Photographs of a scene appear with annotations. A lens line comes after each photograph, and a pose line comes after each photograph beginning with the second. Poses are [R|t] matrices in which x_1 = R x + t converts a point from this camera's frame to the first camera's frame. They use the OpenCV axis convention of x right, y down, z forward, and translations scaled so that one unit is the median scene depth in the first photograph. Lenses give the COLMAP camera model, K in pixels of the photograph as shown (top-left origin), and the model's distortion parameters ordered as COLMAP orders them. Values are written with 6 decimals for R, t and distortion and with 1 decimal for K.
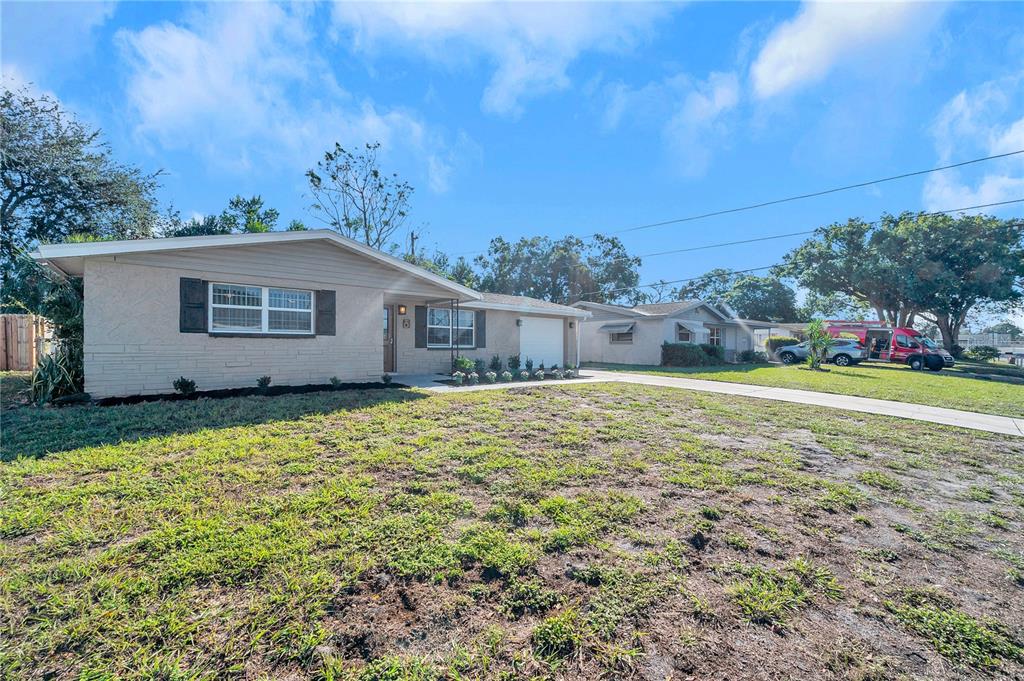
lens RADIAL K [[408.2, 0, 512.9], [0, 408.2, 347.3], [0, 0, 1]] dist [0.004321, -0.000416]
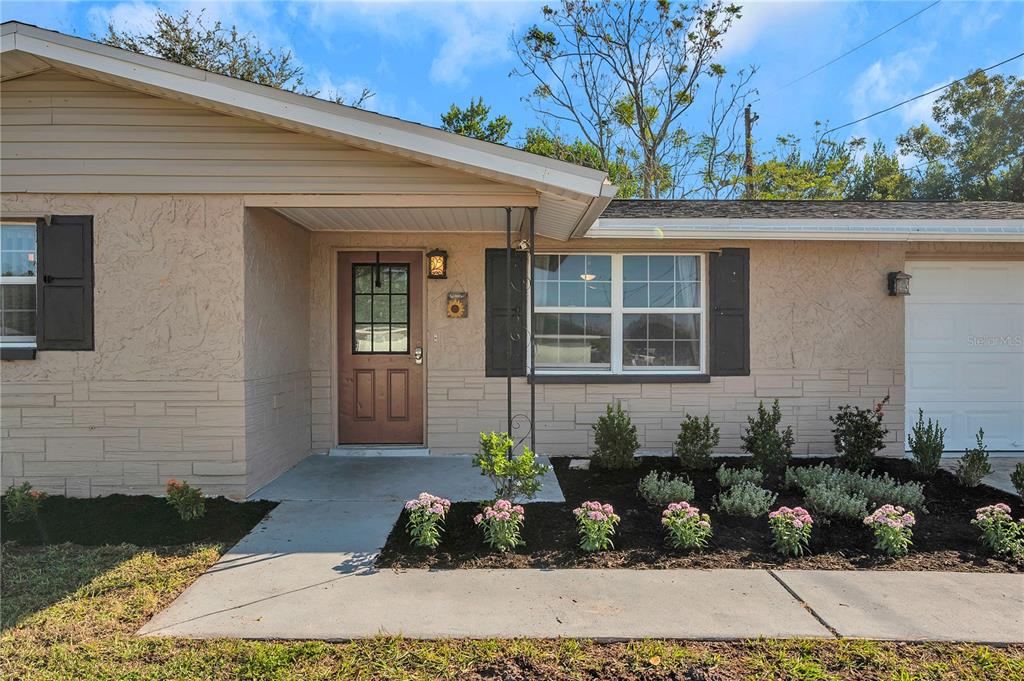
lens RADIAL K [[692.0, 0, 506.4], [0, 692.0, 339.3], [0, 0, 1]] dist [-0.003428, 0.010932]
pose [[0.765569, -0.006843, -0.643317, 0.138028], [0.001519, 0.999960, -0.008829, -0.024234], [0.643352, 0.005782, 0.765549, 0.587813]]
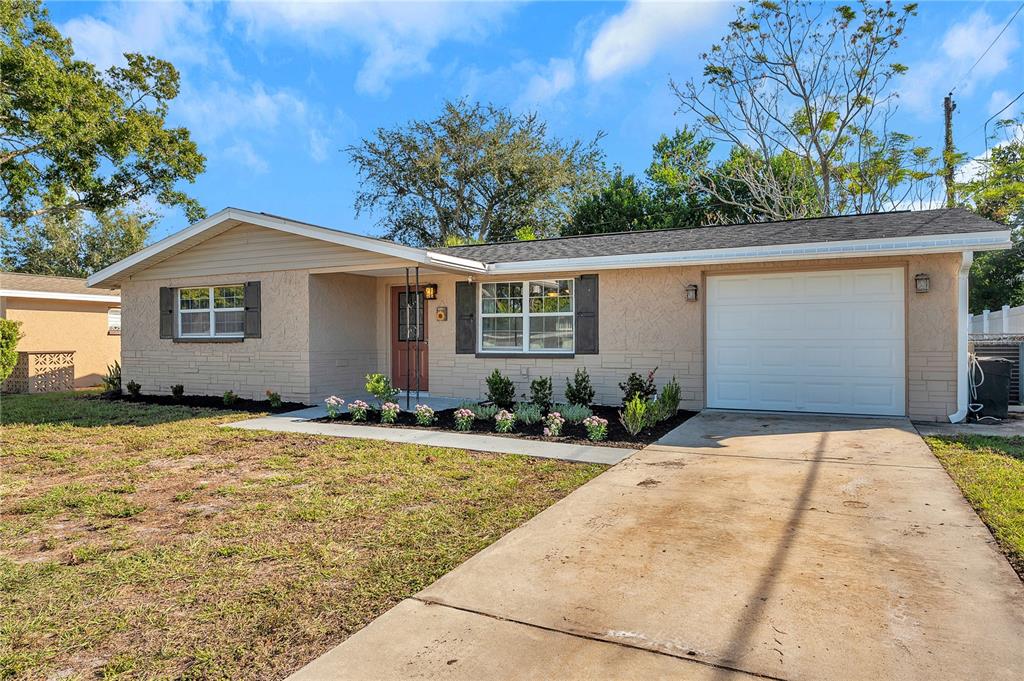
lens RADIAL K [[664.8, 0, 505.3], [0, 664.8, 336.0], [0, 0, 1]] dist [0.009022, -0.007368]
pose [[0.375953, -0.014965, -0.926518, 0.689306], [0.001861, 0.999880, -0.015395, -0.009458], [0.926637, 0.004064, 0.375936, 0.714380]]
